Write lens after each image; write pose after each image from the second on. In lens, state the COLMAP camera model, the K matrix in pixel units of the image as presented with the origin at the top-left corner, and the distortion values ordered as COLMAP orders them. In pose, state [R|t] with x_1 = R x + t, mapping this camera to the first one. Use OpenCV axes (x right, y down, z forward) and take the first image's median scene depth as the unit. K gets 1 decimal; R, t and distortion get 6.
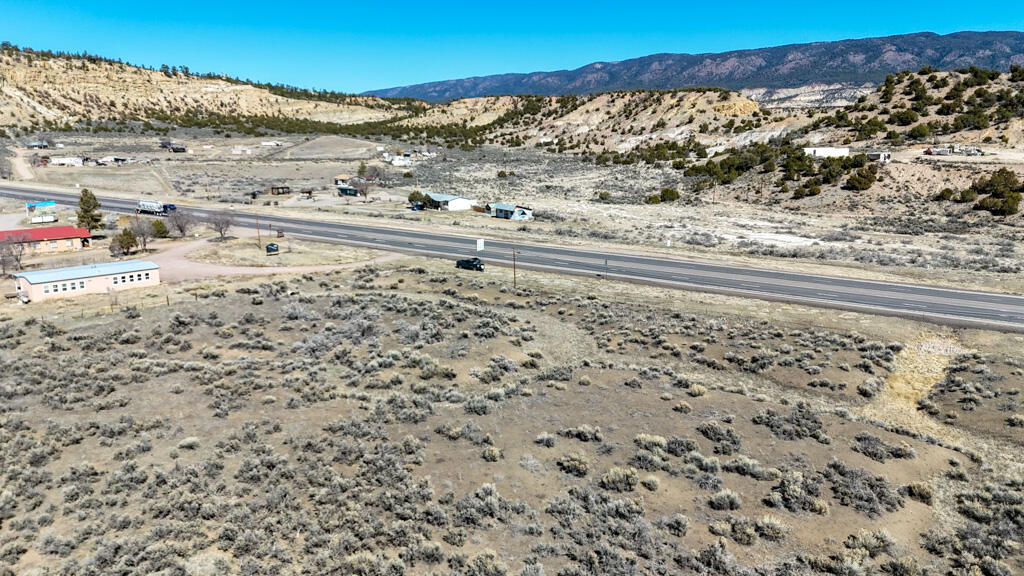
lens RADIAL K [[758.0, 0, 510.5], [0, 758.0, 287.8], [0, 0, 1]] dist [0.022199, -0.016617]
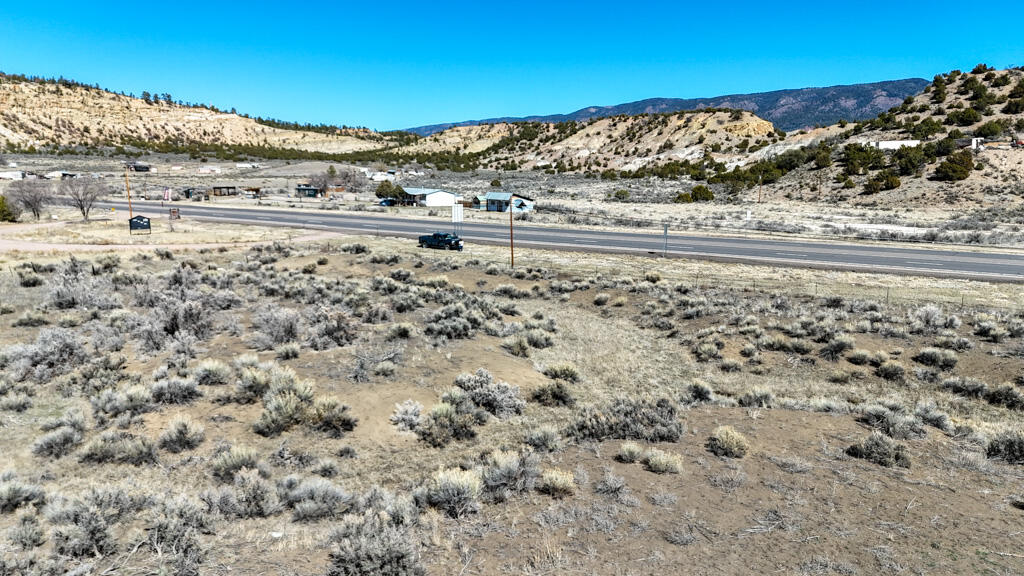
lens RADIAL K [[758.0, 0, 516.0], [0, 758.0, 289.8], [0, 0, 1]] dist [0.022199, -0.016617]
pose [[0.999892, 0.004034, 0.014110, 0.000294], [-0.003285, 0.998605, -0.052700, 0.024239], [-0.014303, 0.052647, 0.998511, 0.218421]]
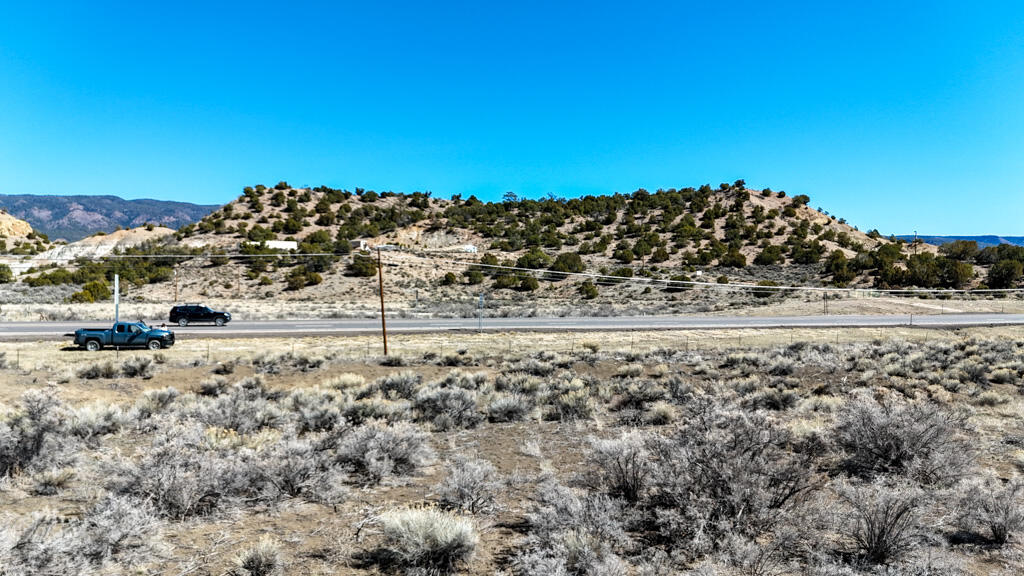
lens RADIAL K [[758.0, 0, 512.3], [0, 758.0, 288.5], [0, 0, 1]] dist [0.022199, -0.016617]
pose [[0.560473, 0.005354, 0.828155, -0.142422], [0.165024, 0.979204, -0.118014, 0.010907], [-0.811565, 0.202809, 0.547934, 0.380596]]
